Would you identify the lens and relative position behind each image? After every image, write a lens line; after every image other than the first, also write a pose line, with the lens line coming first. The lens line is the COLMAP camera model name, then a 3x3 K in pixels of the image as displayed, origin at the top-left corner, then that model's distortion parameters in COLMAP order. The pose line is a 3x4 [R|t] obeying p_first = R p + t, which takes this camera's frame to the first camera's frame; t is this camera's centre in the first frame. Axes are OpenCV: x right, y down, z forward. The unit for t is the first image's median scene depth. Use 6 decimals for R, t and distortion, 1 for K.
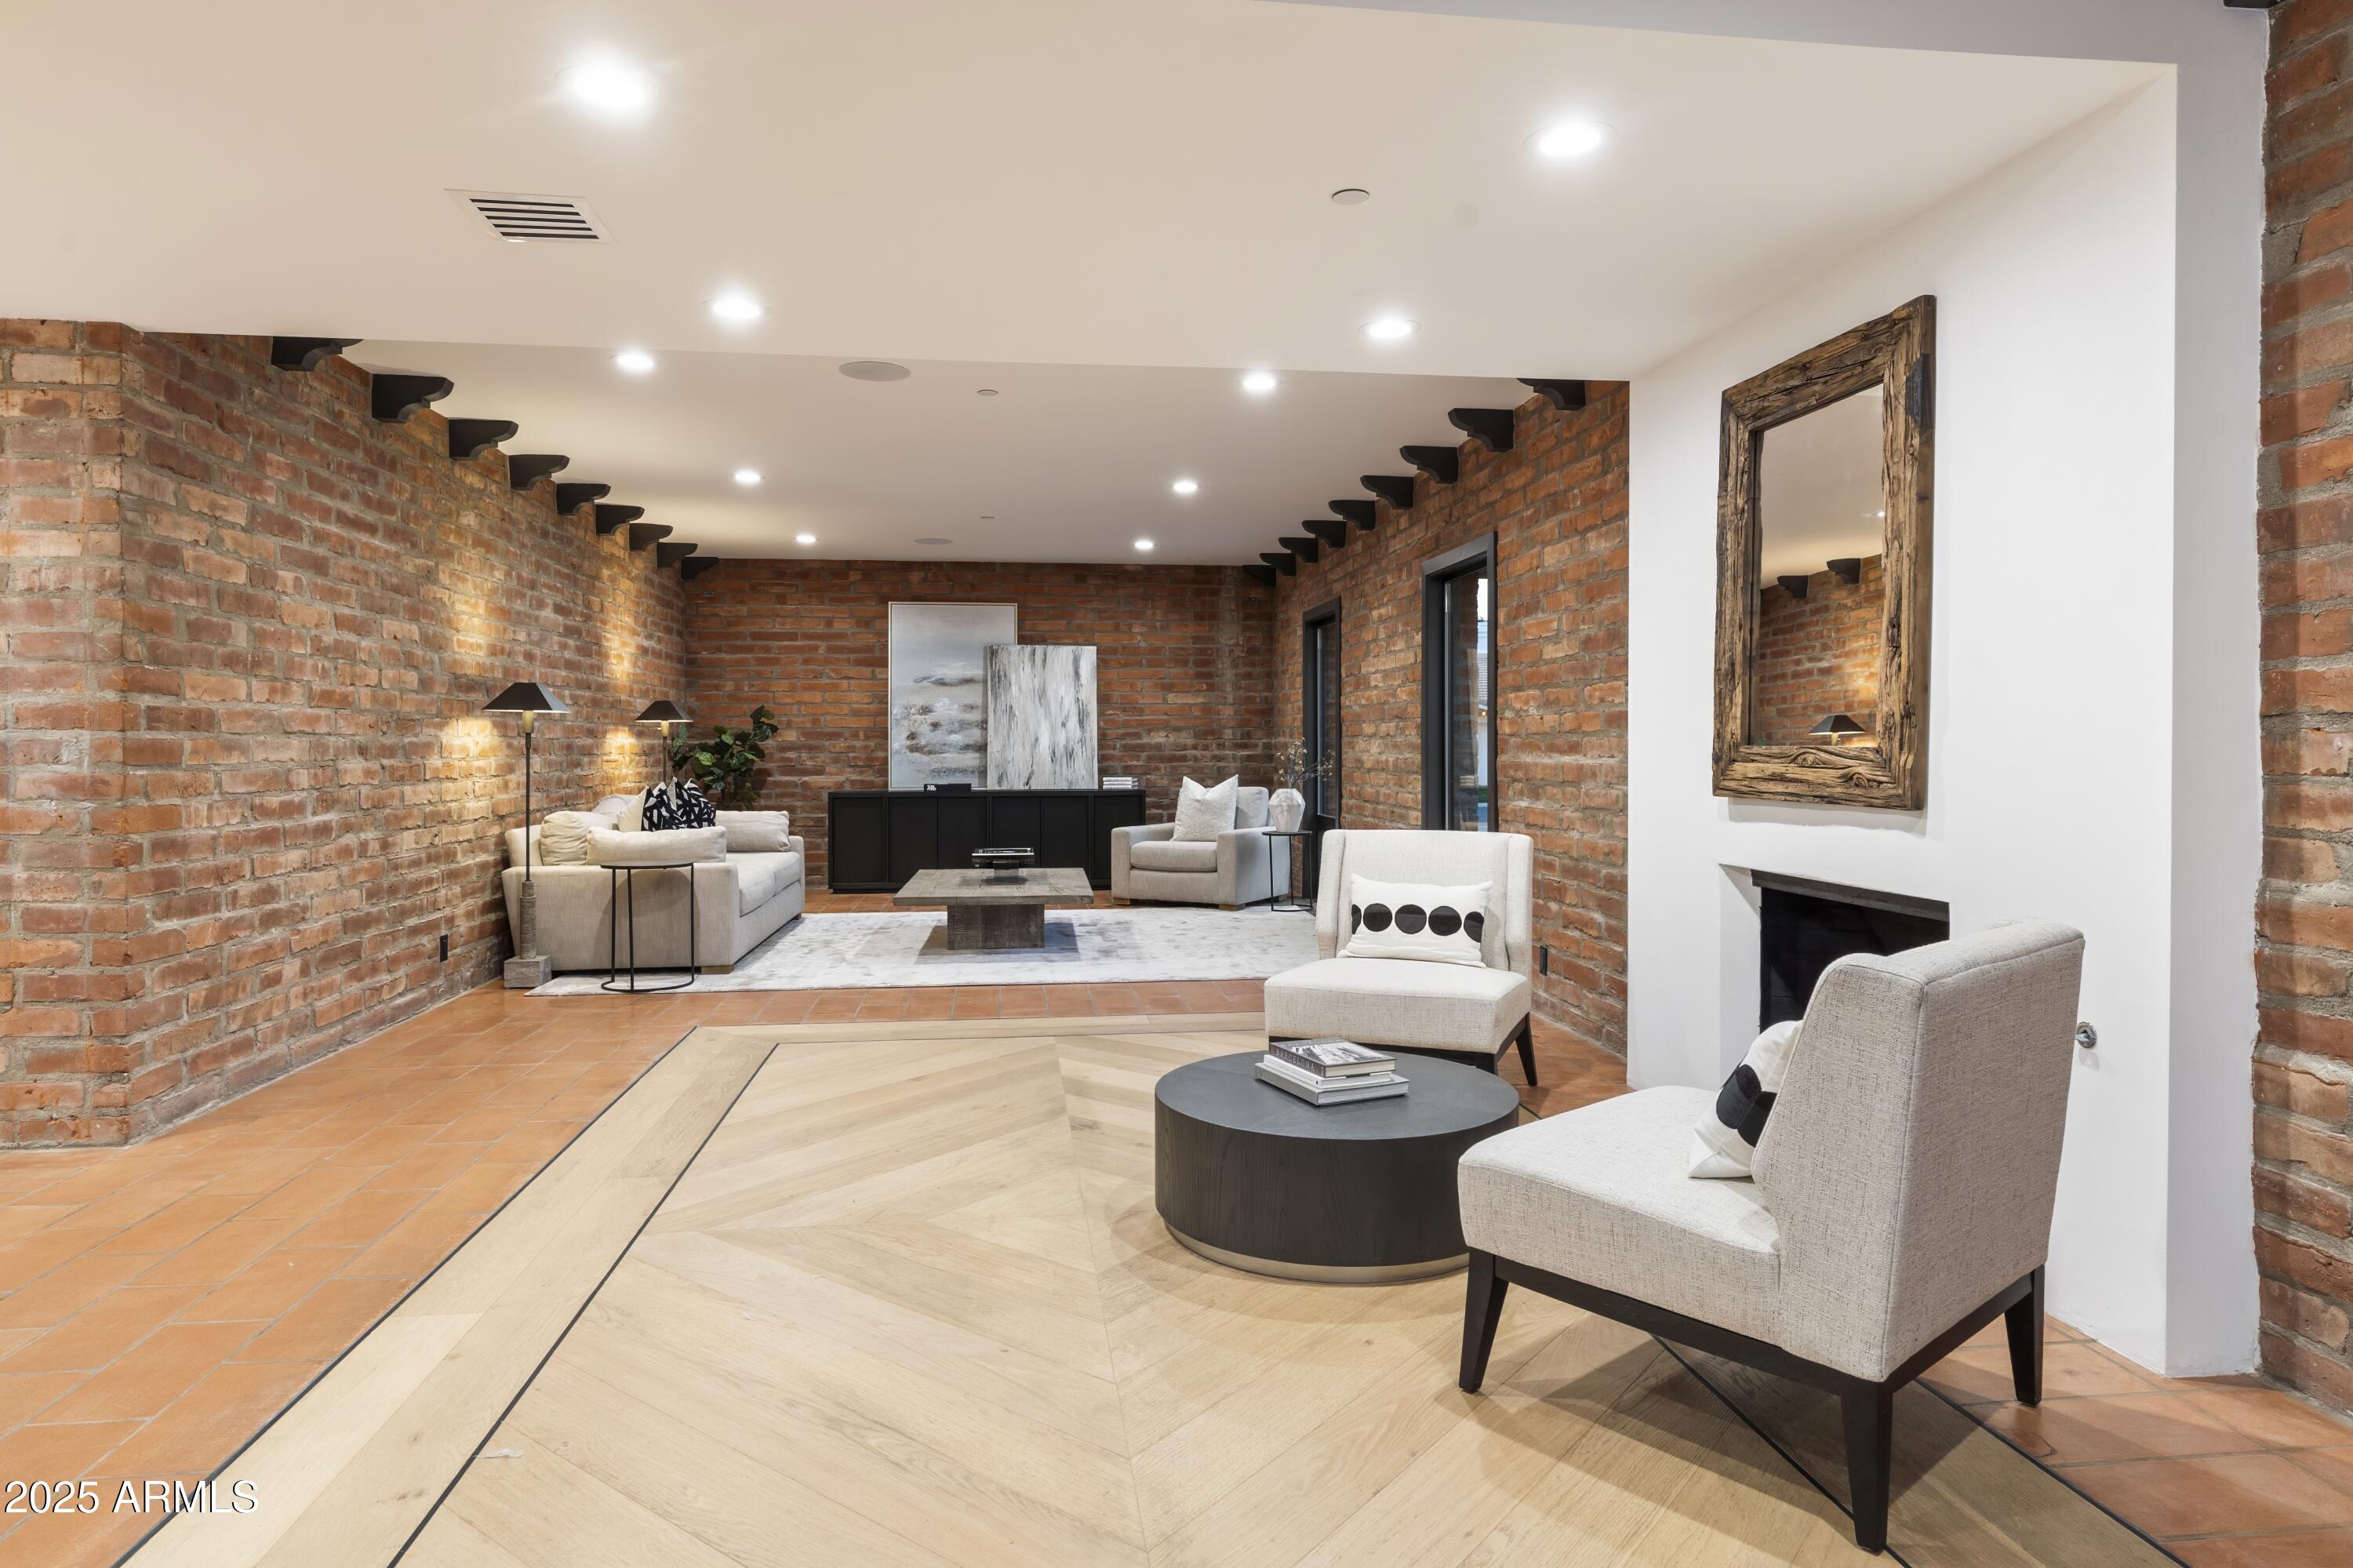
lens RADIAL K [[1386.3, 0, 1192.8], [0, 1386.3, 759.4], [0, 0, 1]] dist [-0.008140, -0.000720]
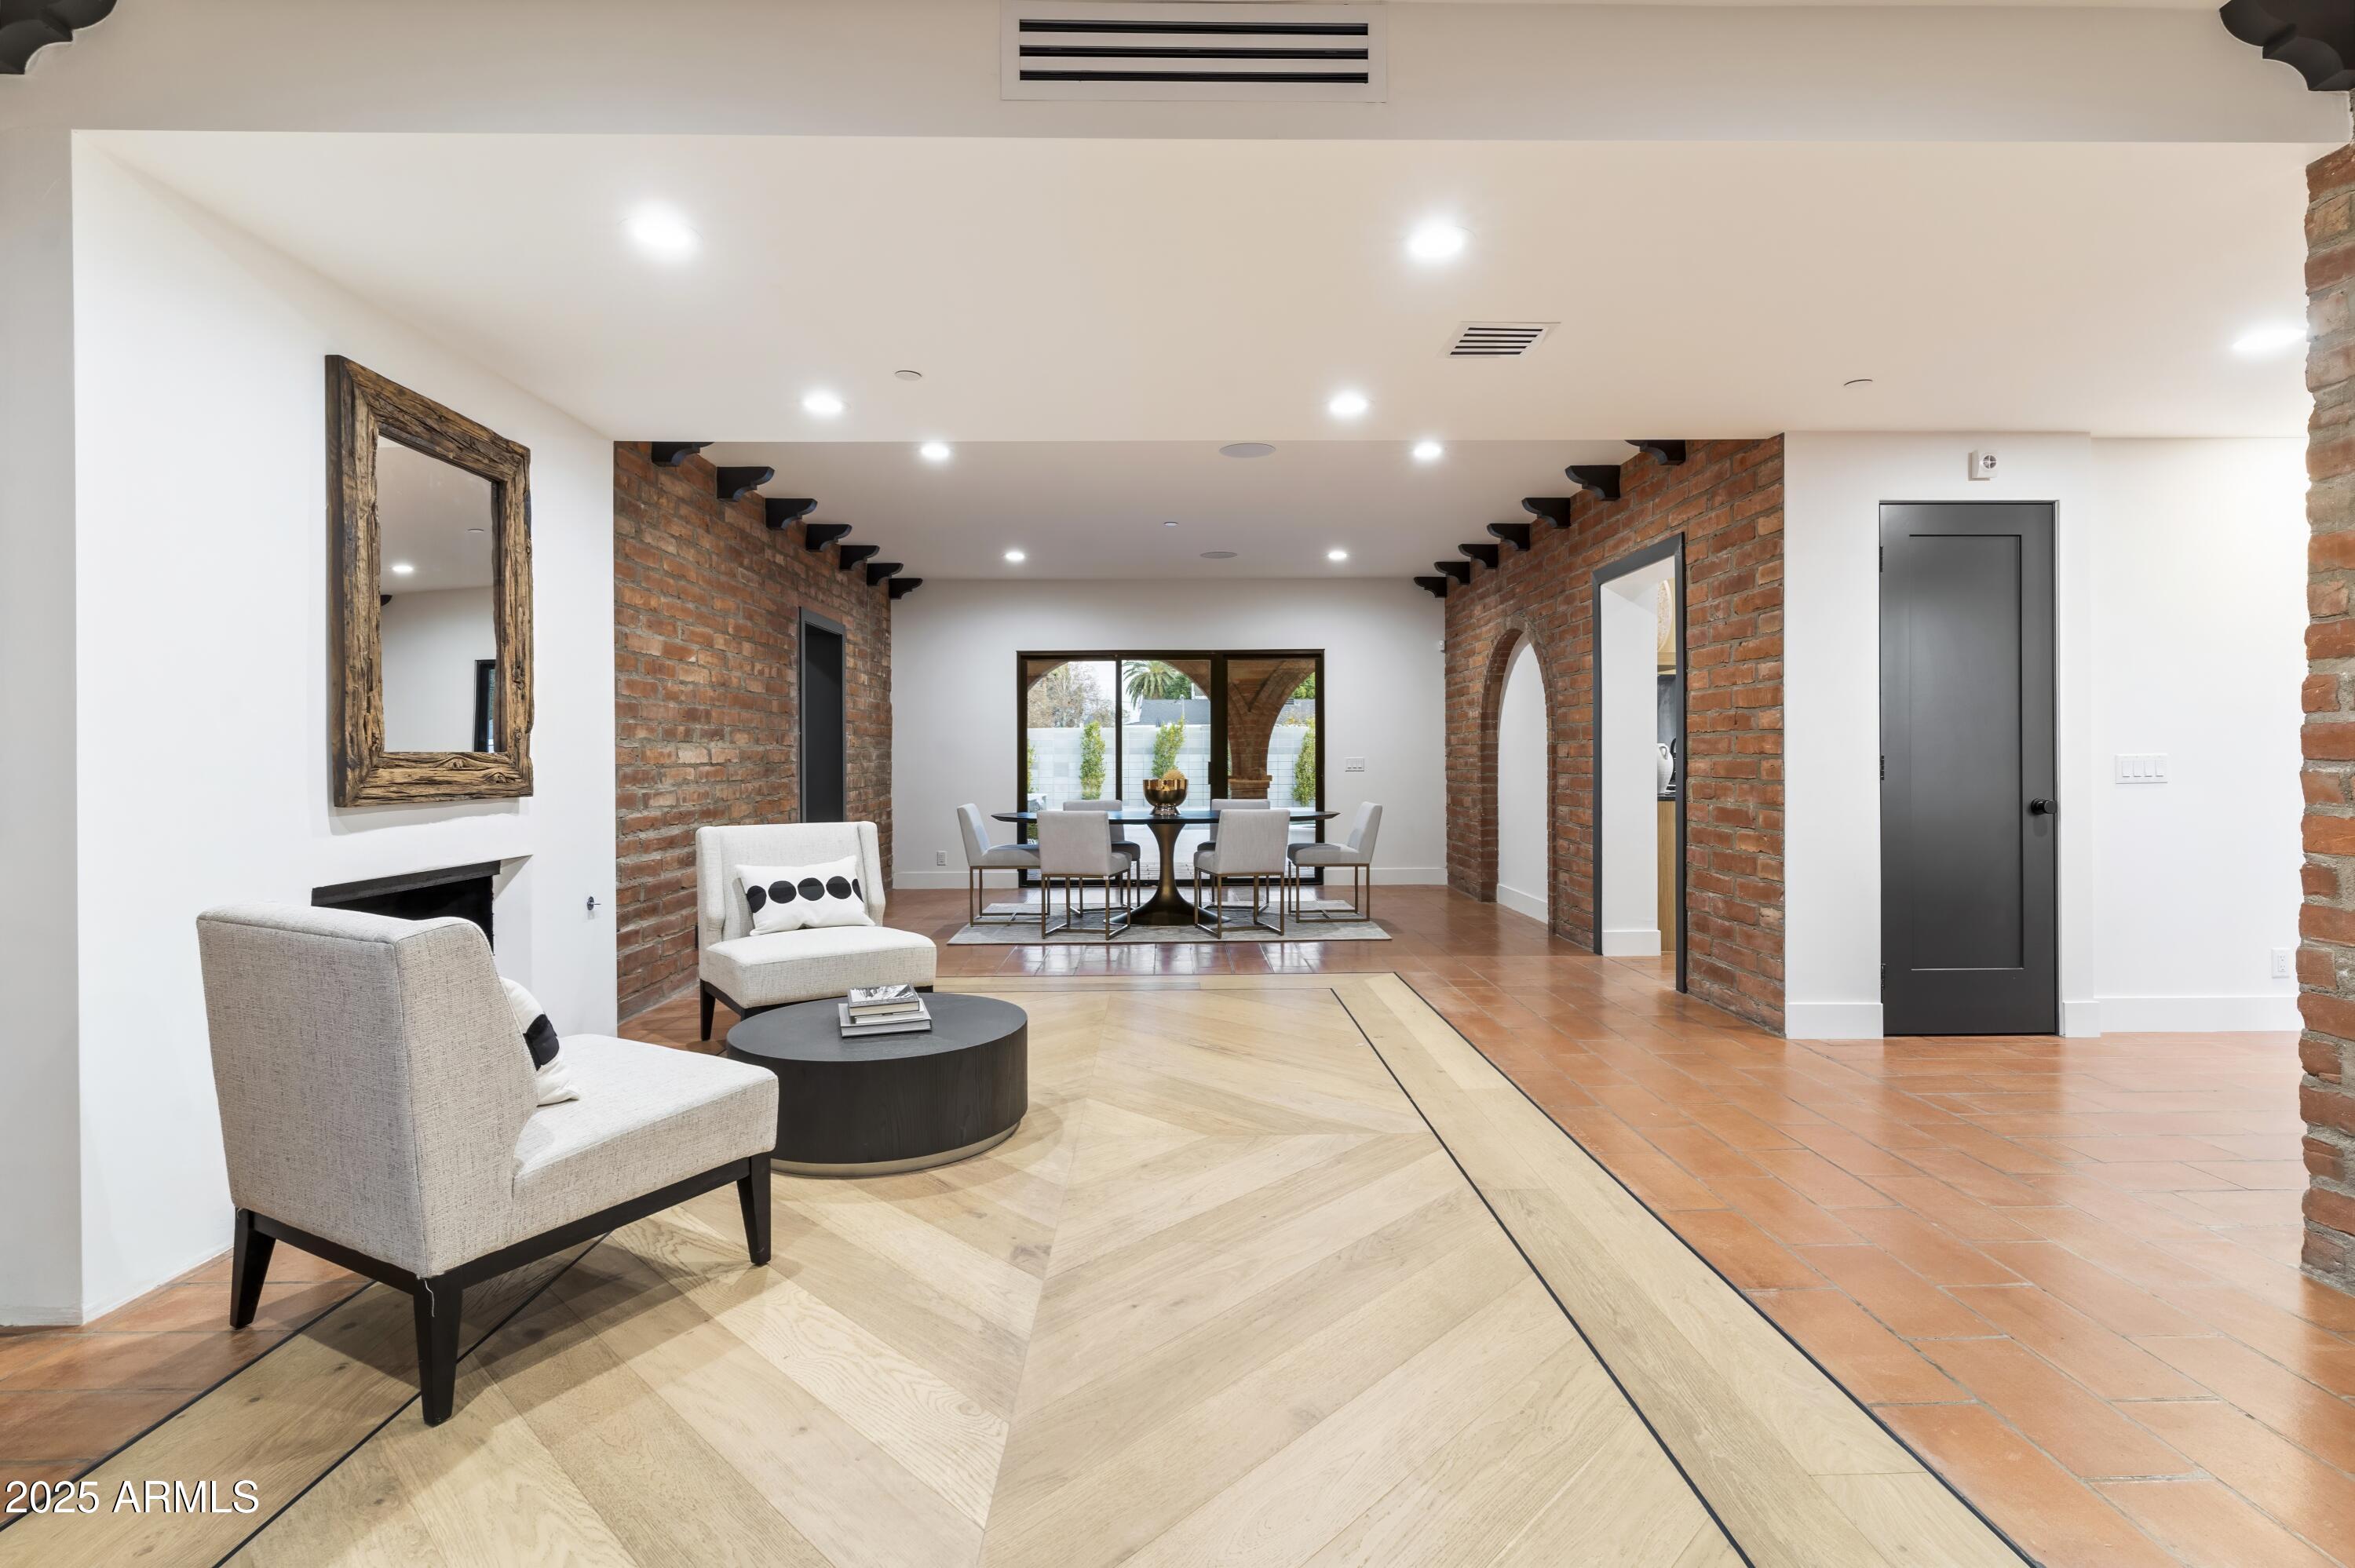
lens RADIAL K [[1131.3, 0, 1174.2], [0, 1131.3, 771.9], [0, 0, 1]] dist [-0.003320, 0.002541]
pose [[-0.991912, 0.005576, 0.126809, -0.277533], [0.008615, 0.999688, 0.023425, -0.009837], [-0.126639, 0.024328, -0.991651, 1.891700]]
